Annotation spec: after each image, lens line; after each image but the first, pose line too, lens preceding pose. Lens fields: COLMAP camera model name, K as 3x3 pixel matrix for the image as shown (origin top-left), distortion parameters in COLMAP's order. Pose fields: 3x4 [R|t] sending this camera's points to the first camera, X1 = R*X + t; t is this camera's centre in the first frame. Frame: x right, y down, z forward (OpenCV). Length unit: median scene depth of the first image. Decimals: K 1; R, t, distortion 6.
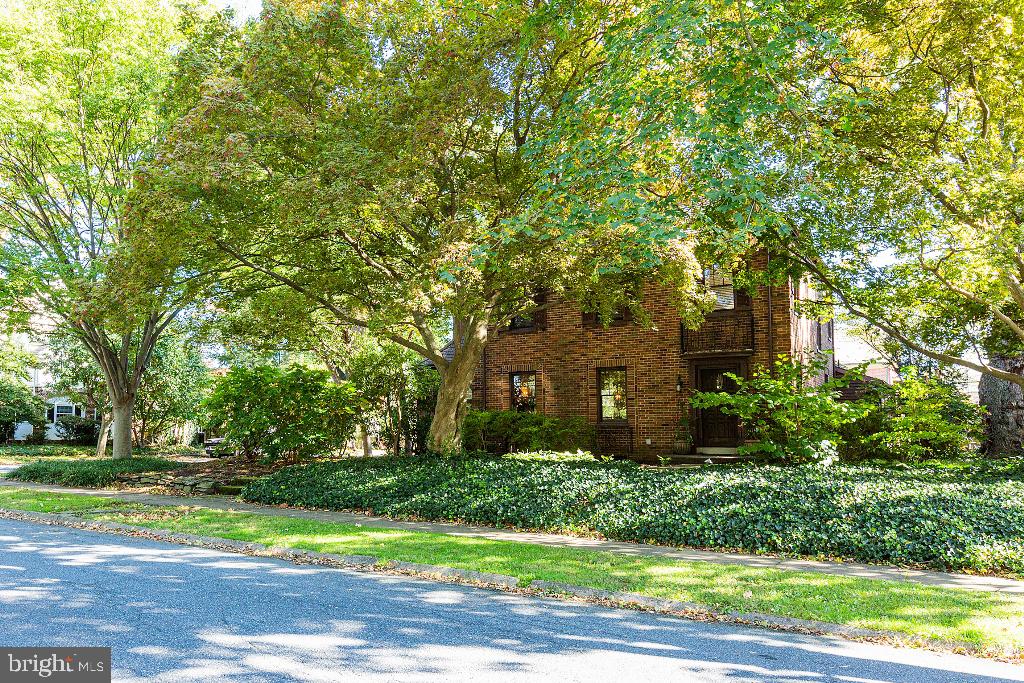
lens RADIAL K [[718.0, 0, 463.8], [0, 718.0, 375.5], [0, 0, 1]] dist [0.003590, -0.012367]
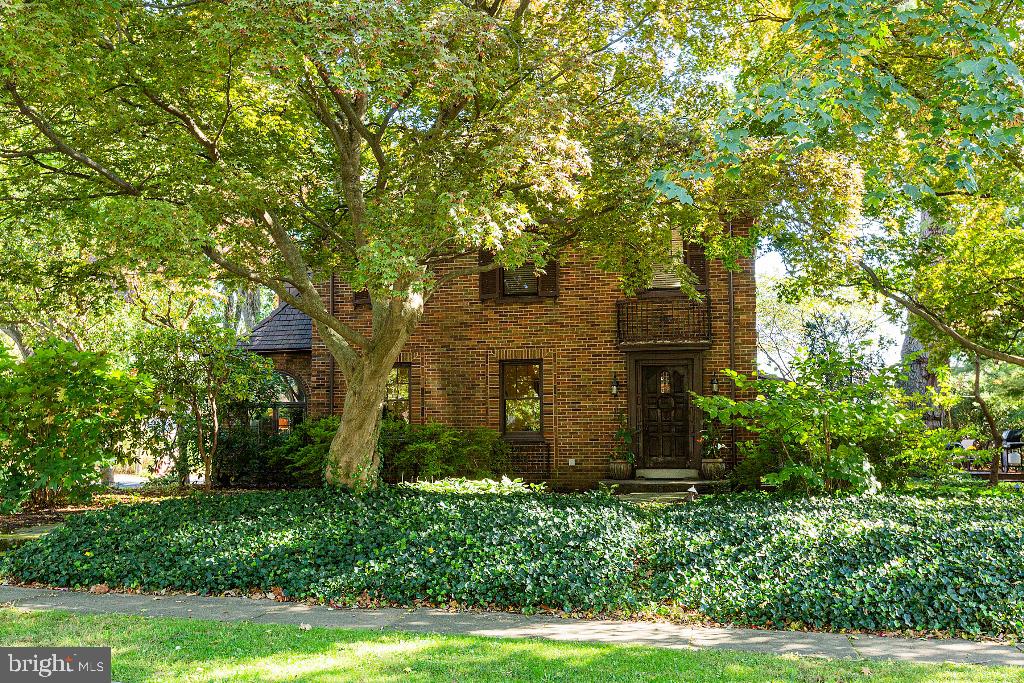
lens RADIAL K [[908.9, 0, 491.8], [0, 908.9, 341.8], [0, 0, 1]] dist [-0.001836, -0.025029]
pose [[0.944760, 0.033318, 0.326065, -0.230356], [-0.022172, 0.999038, -0.037843, 0.010761], [-0.327012, 0.028524, 0.944590, 0.263727]]
